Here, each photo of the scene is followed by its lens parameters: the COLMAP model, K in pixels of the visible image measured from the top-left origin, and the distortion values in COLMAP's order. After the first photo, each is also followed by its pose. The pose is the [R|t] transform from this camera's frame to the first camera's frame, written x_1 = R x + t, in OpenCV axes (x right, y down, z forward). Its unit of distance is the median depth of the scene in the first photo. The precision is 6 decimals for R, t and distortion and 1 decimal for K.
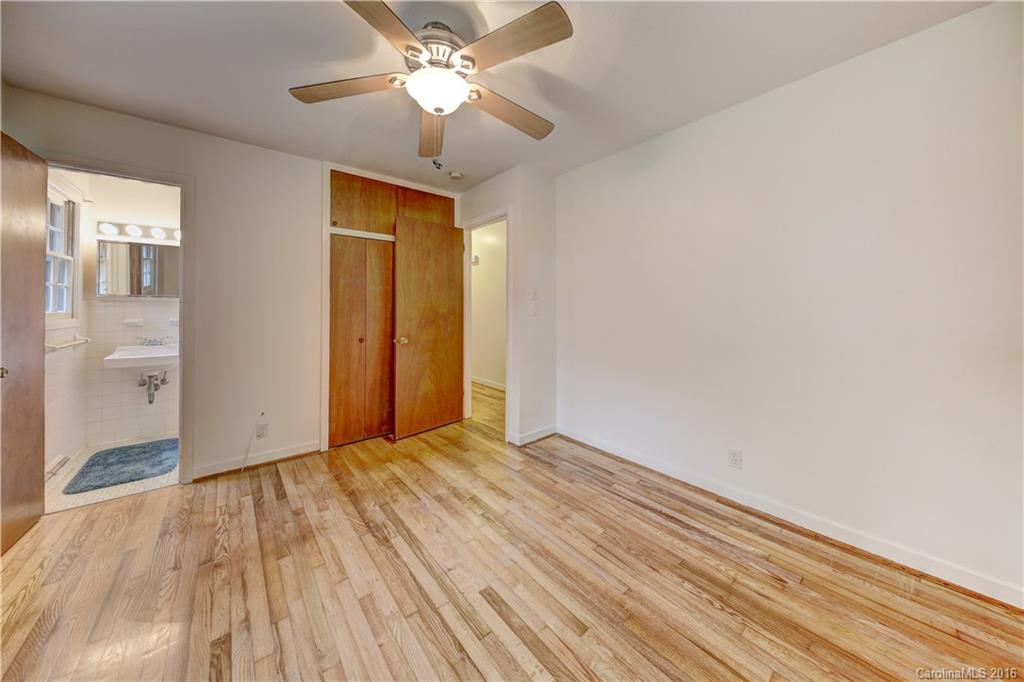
lens RADIAL K [[329.9, 0, 509.1], [0, 329.9, 320.3], [0, 0, 1]] dist [-0.000924, -0.000112]
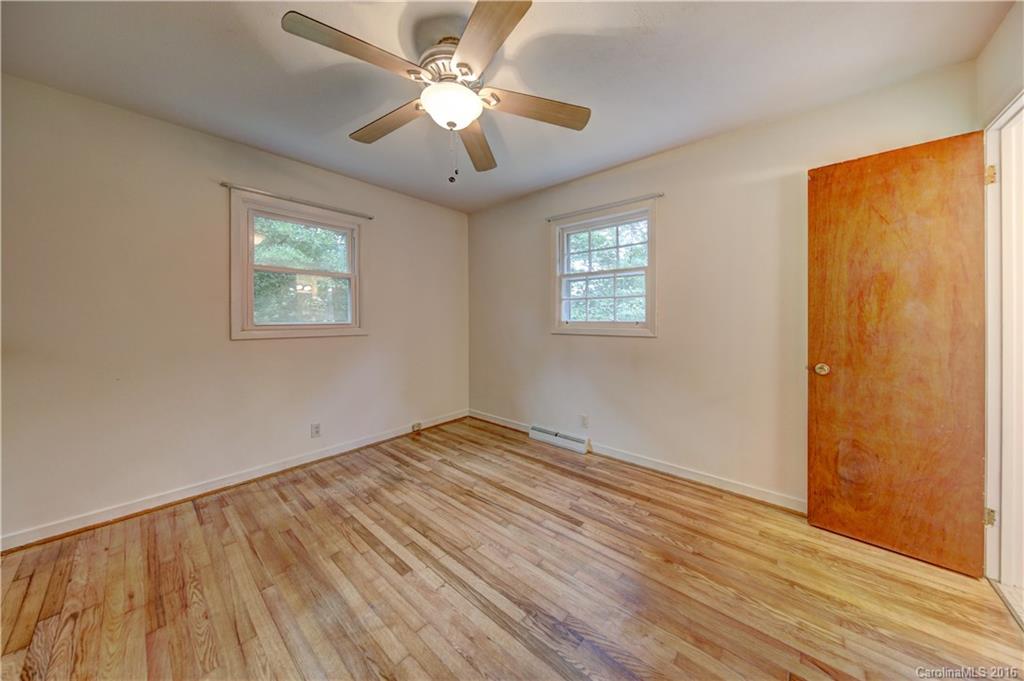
lens RADIAL K [[329.9, 0, 509.1], [0, 329.9, 319.8], [0, 0, 1]] dist [-0.000924, -0.000112]
pose [[-0.987998, 0.005903, -0.154351, -0.241181], [-0.000648, 0.999102, 0.042357, -0.076398], [0.154463, 0.041948, -0.987108, 2.060629]]
